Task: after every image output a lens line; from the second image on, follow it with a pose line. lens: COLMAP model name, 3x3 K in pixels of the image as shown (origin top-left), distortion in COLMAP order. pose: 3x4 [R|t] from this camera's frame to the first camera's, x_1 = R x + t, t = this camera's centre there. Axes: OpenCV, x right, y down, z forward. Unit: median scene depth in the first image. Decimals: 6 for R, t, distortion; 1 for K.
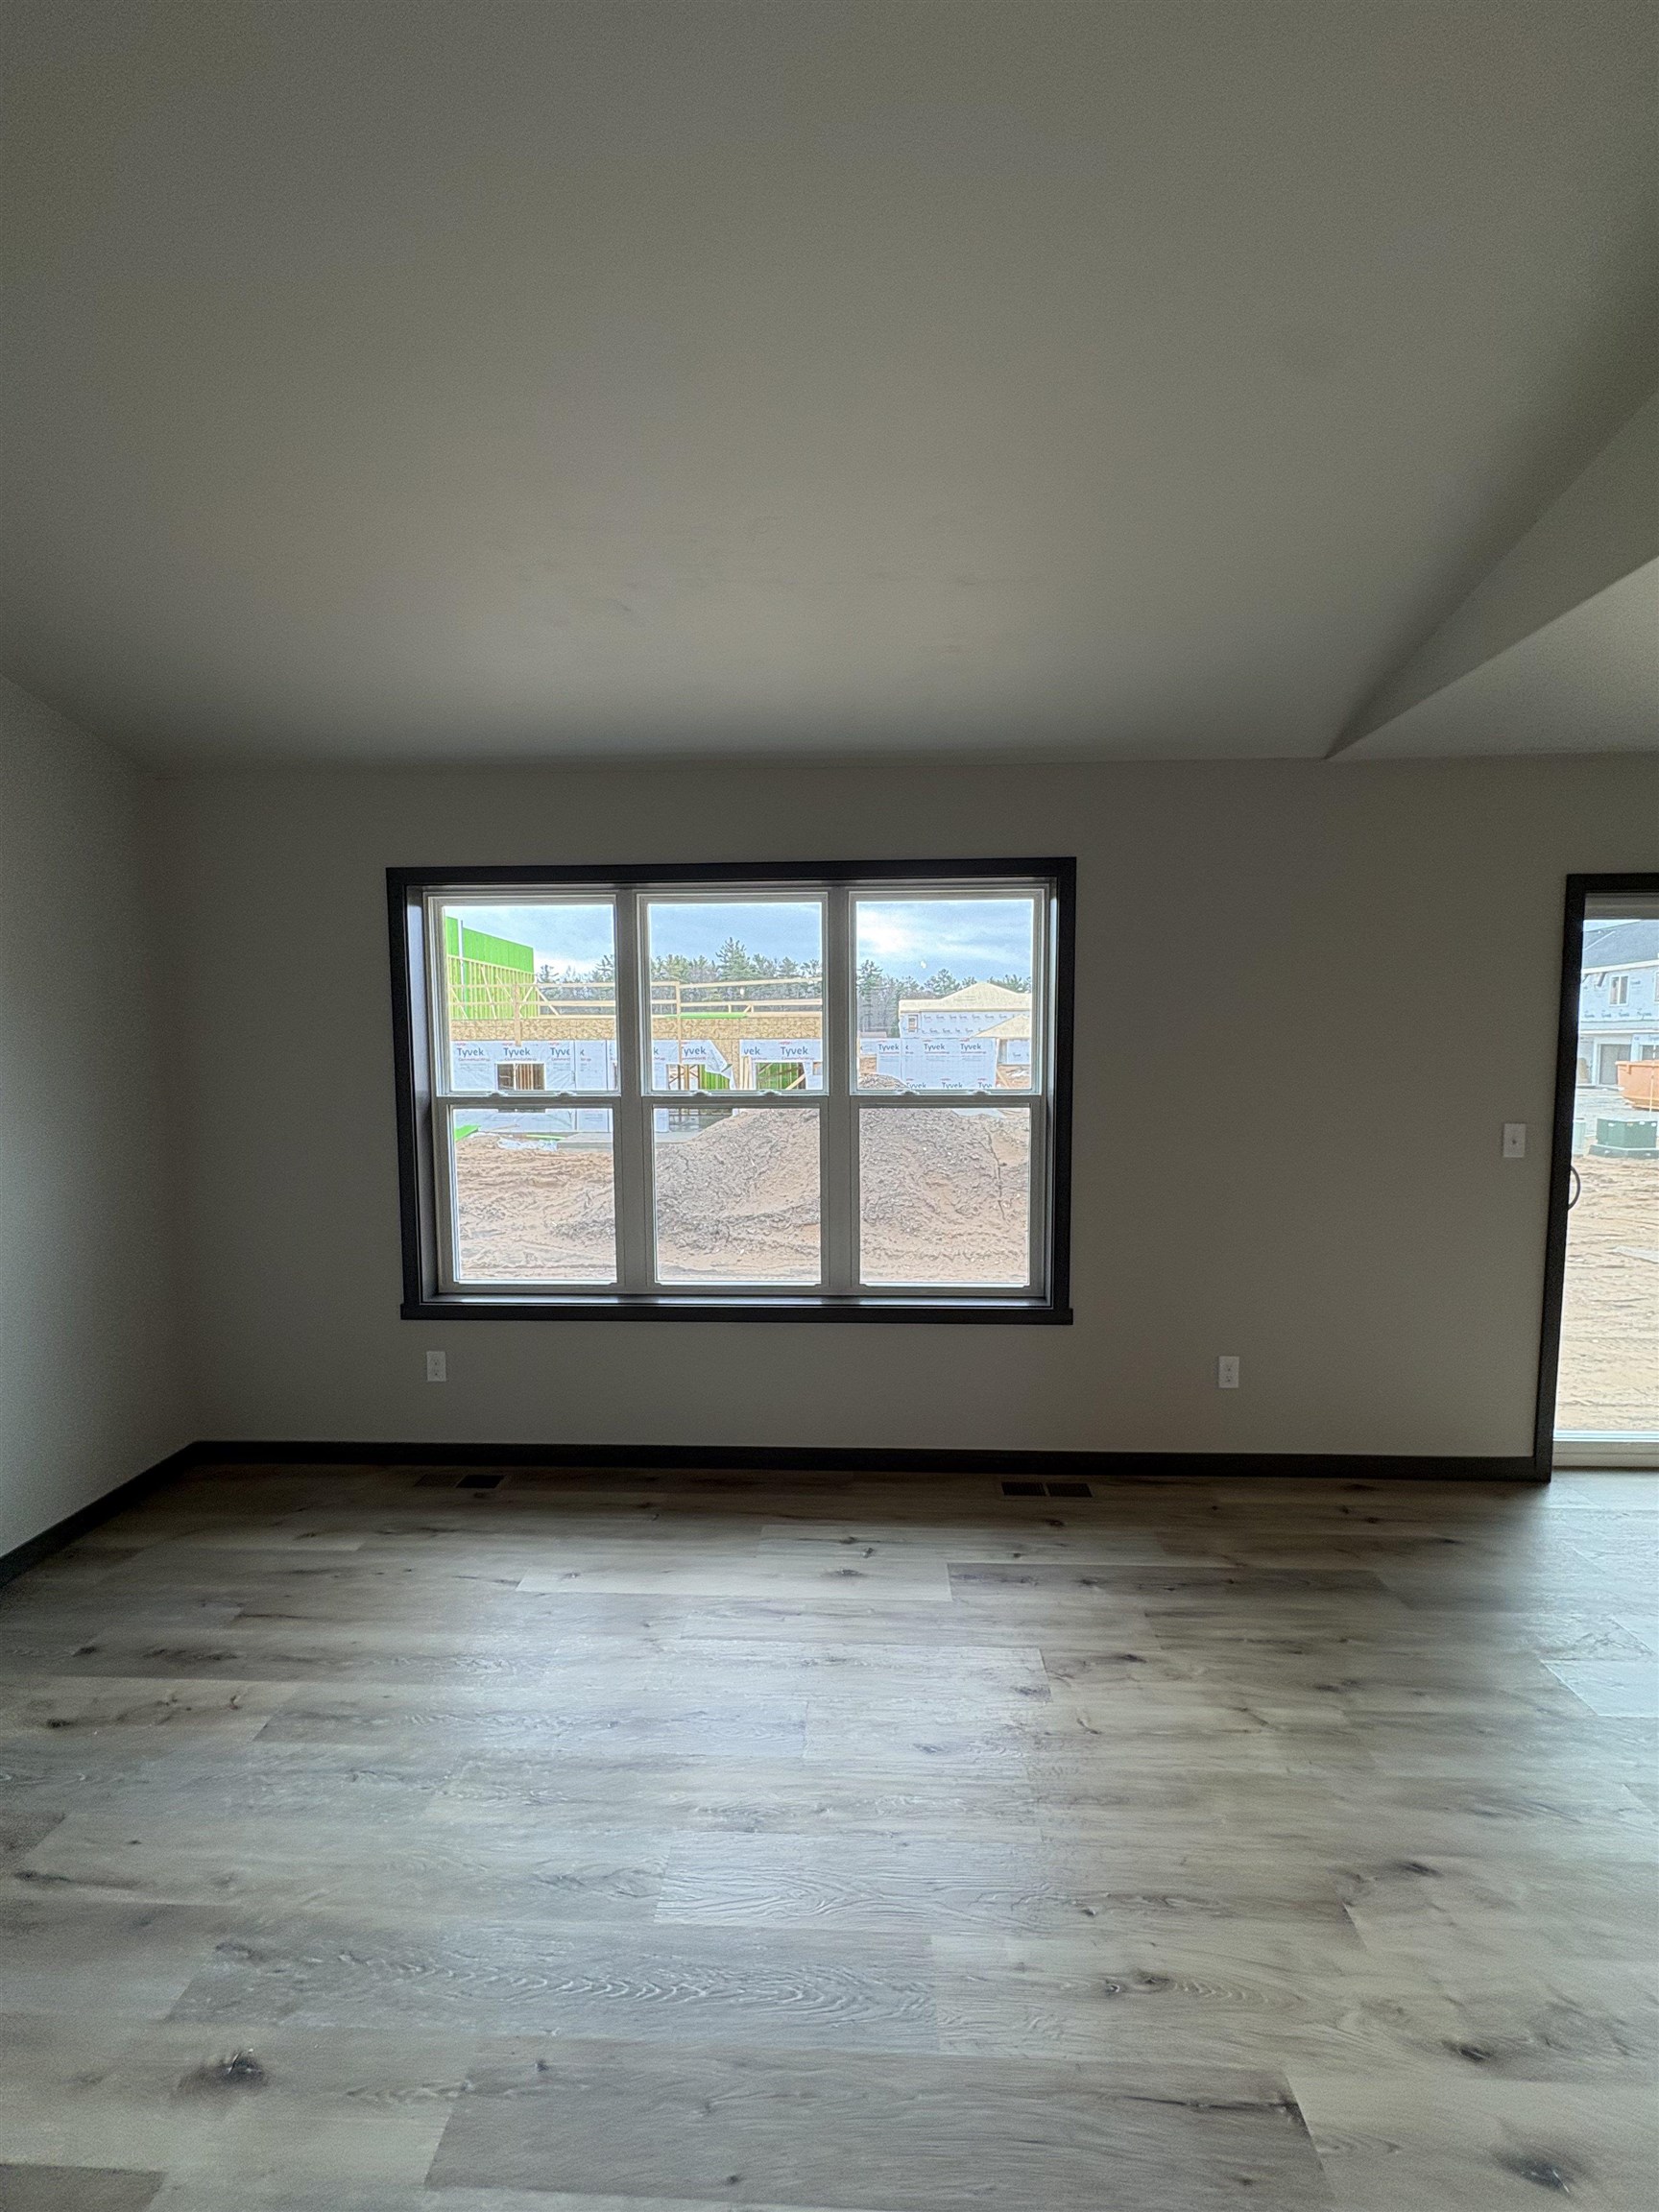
lens RADIAL K [[881.3, 0, 823.4], [0, 881.3, 1108.0], [0, 0, 1]] dist [-0.000152, 0.000488]
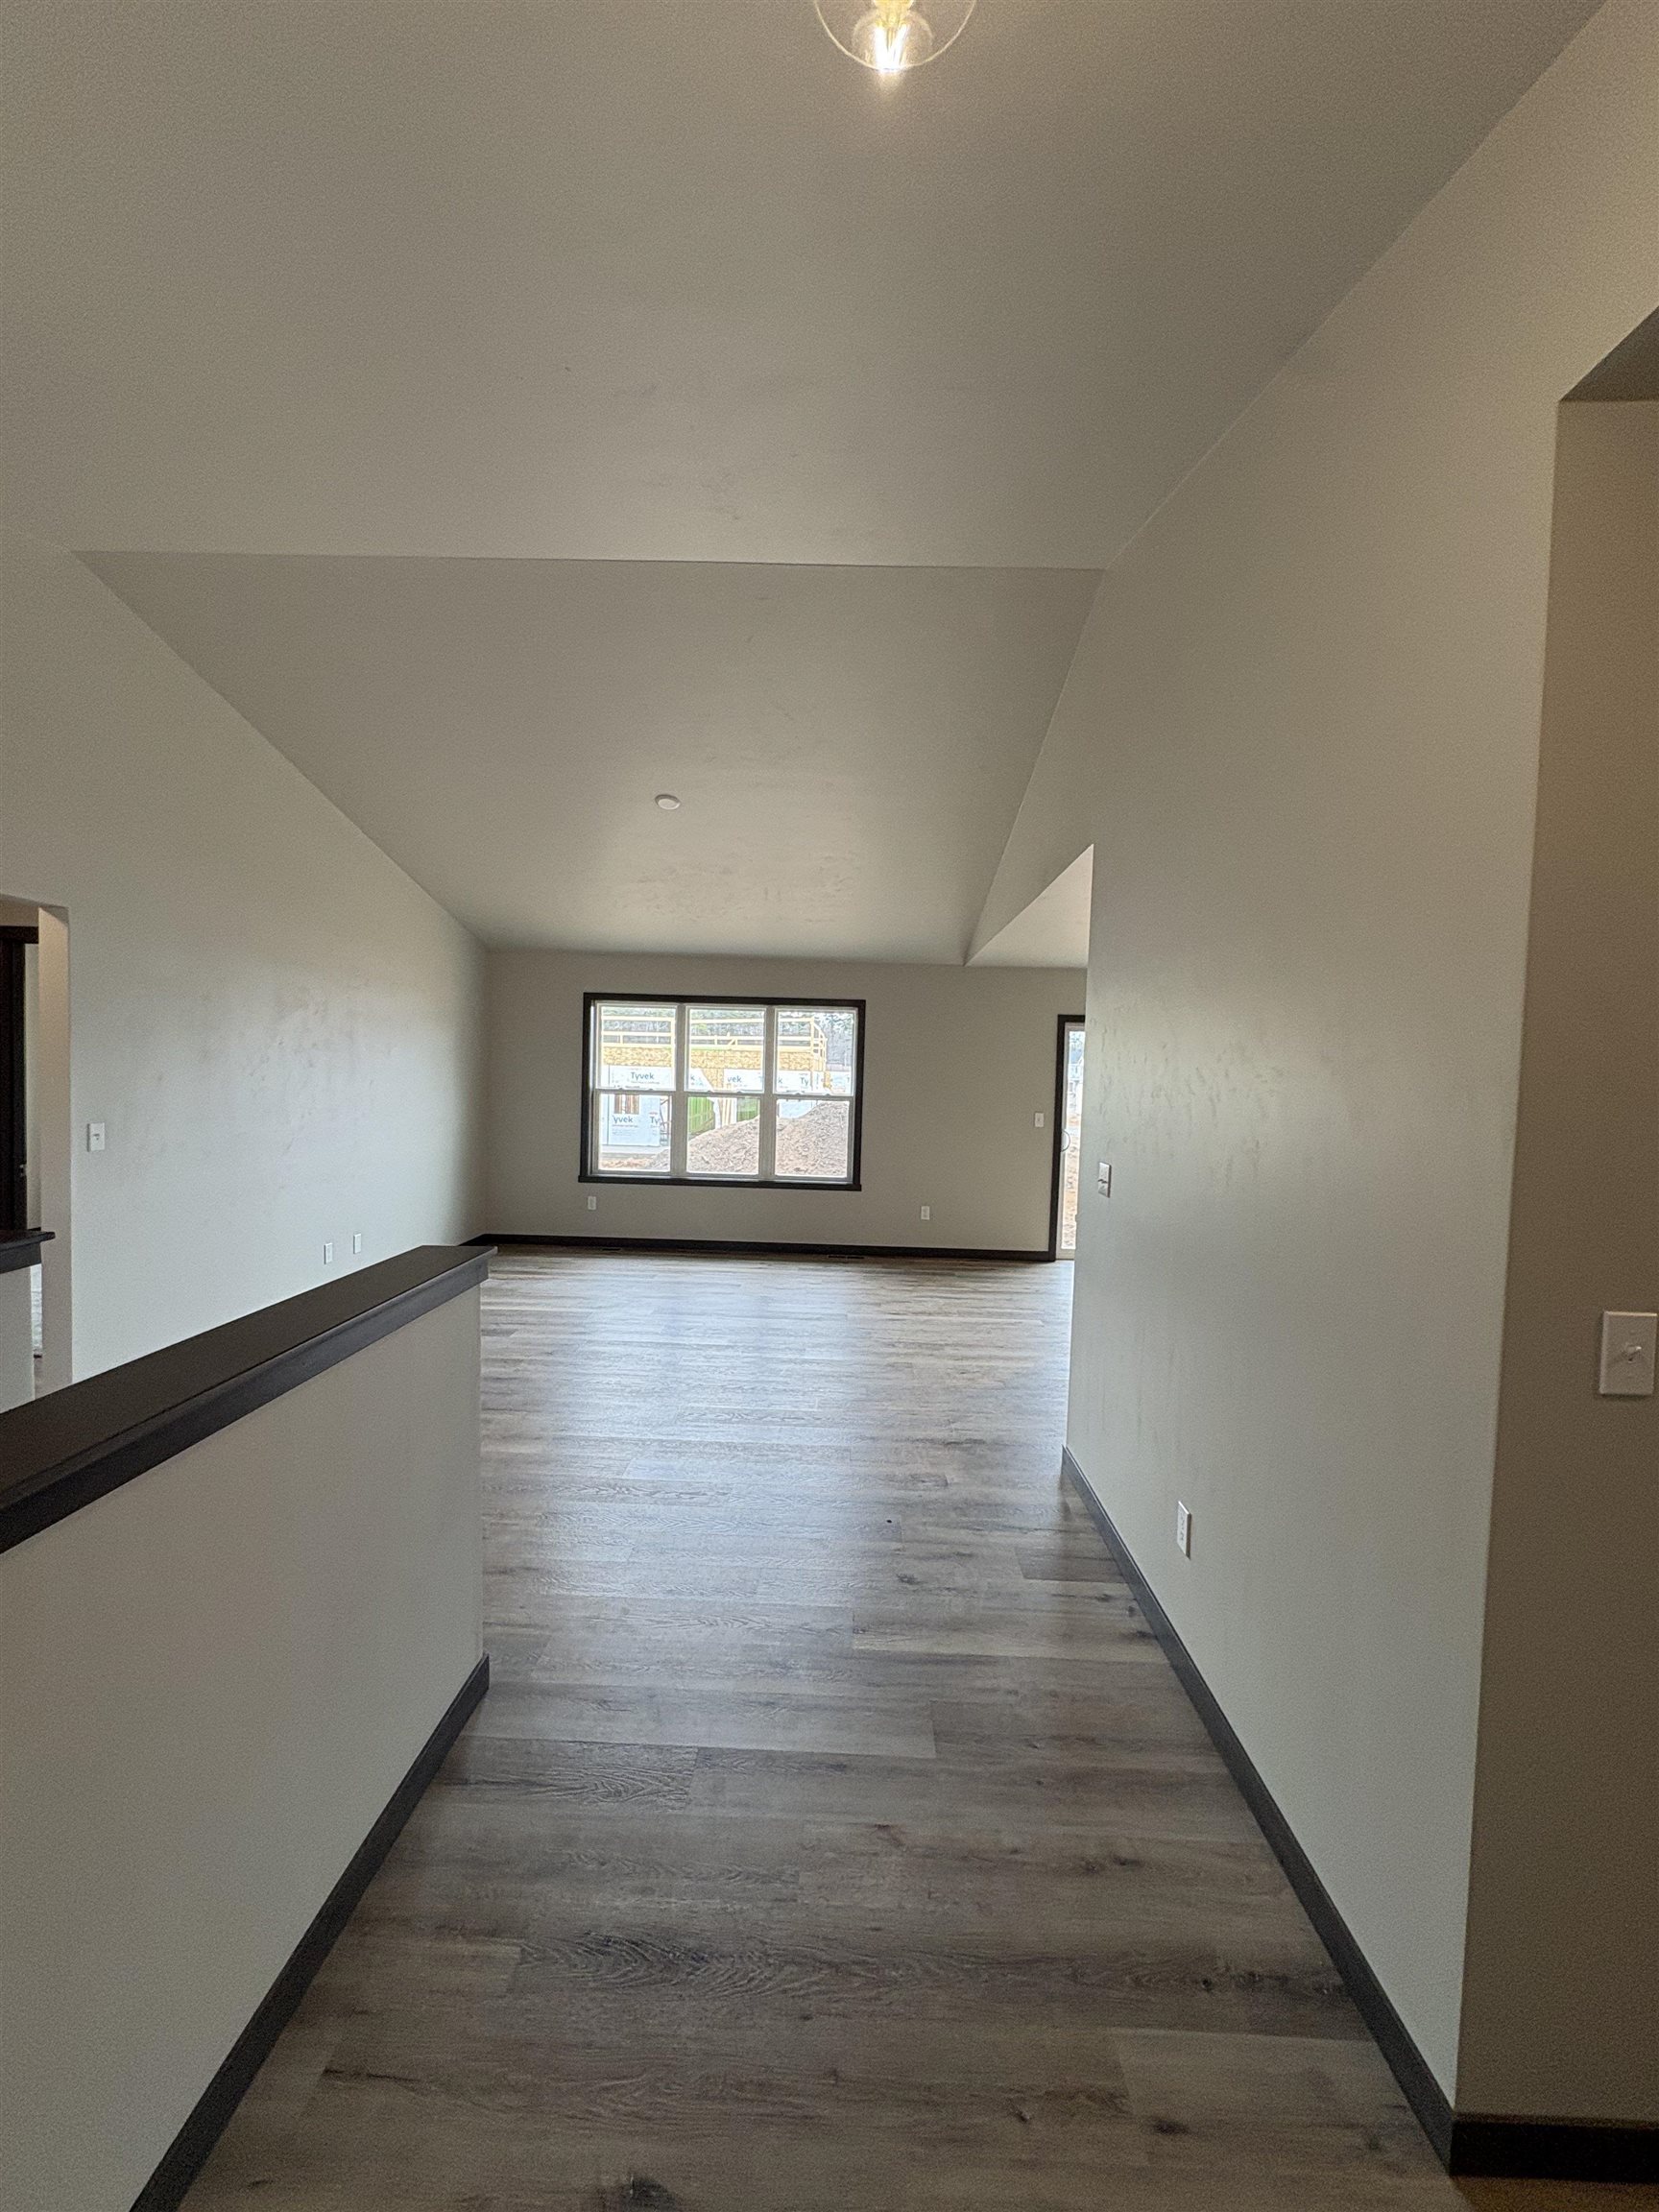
lens RADIAL K [[881.3, 0, 839.3], [0, 881.3, 1094.1], [0, 0, 1]] dist [-0.000152, 0.000488]
pose [[0.998789, 0.031909, 0.037435, 0.121451], [-0.029839, 0.998062, -0.054609, 0.111768], [-0.039105, 0.053426, 0.997806, -1.384337]]
